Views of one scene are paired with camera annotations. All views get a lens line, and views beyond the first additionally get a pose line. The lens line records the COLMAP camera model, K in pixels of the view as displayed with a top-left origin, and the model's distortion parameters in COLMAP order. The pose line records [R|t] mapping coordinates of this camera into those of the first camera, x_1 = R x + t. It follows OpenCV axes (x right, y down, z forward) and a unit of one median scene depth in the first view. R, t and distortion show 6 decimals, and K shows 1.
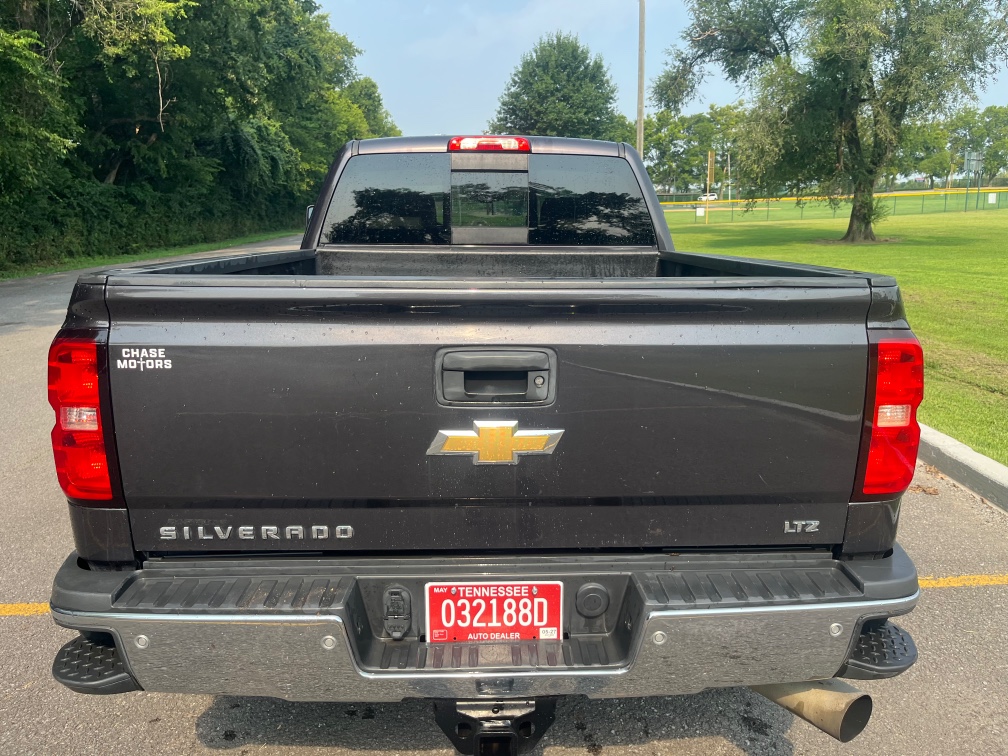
lens RADIAL K [[771.7, 0, 506.0], [0, 771.7, 377.7], [0, 0, 1]] dist [0.042172, -0.061416]
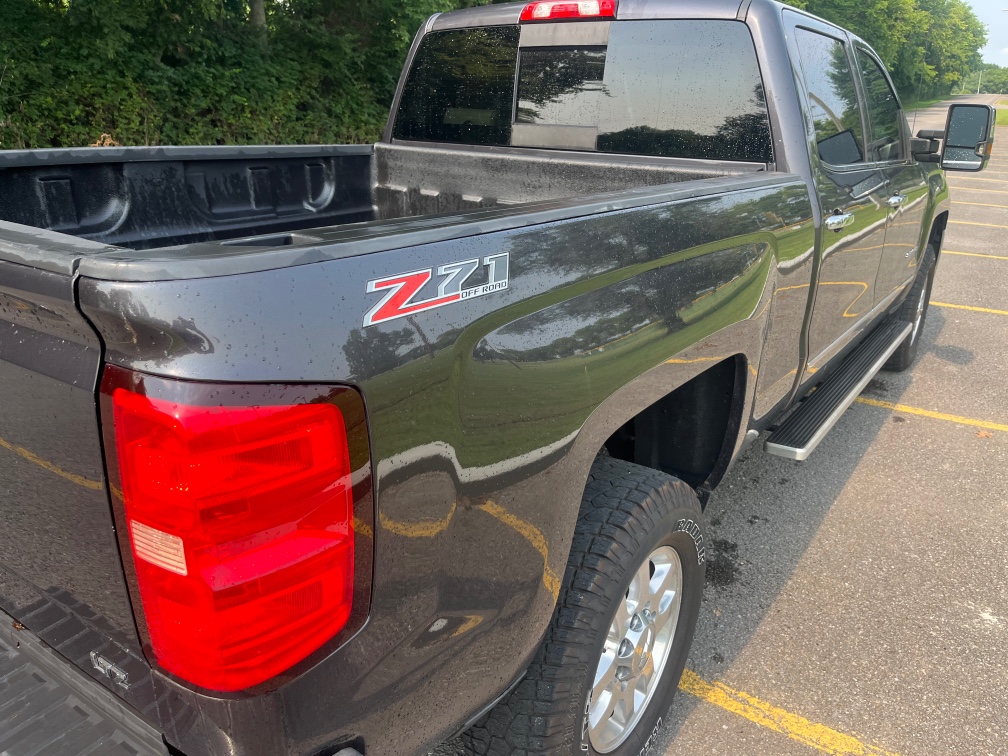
lens RADIAL K [[771.7, 0, 503.0], [0, 771.7, 378.4], [0, 0, 1]] dist [0.042172, -0.061416]
pose [[0.806852, 0.211608, -0.551554, 0.415339], [-0.138498, 0.975382, 0.171607, -0.076288], [0.574289, -0.062072, 0.816296, 0.336609]]
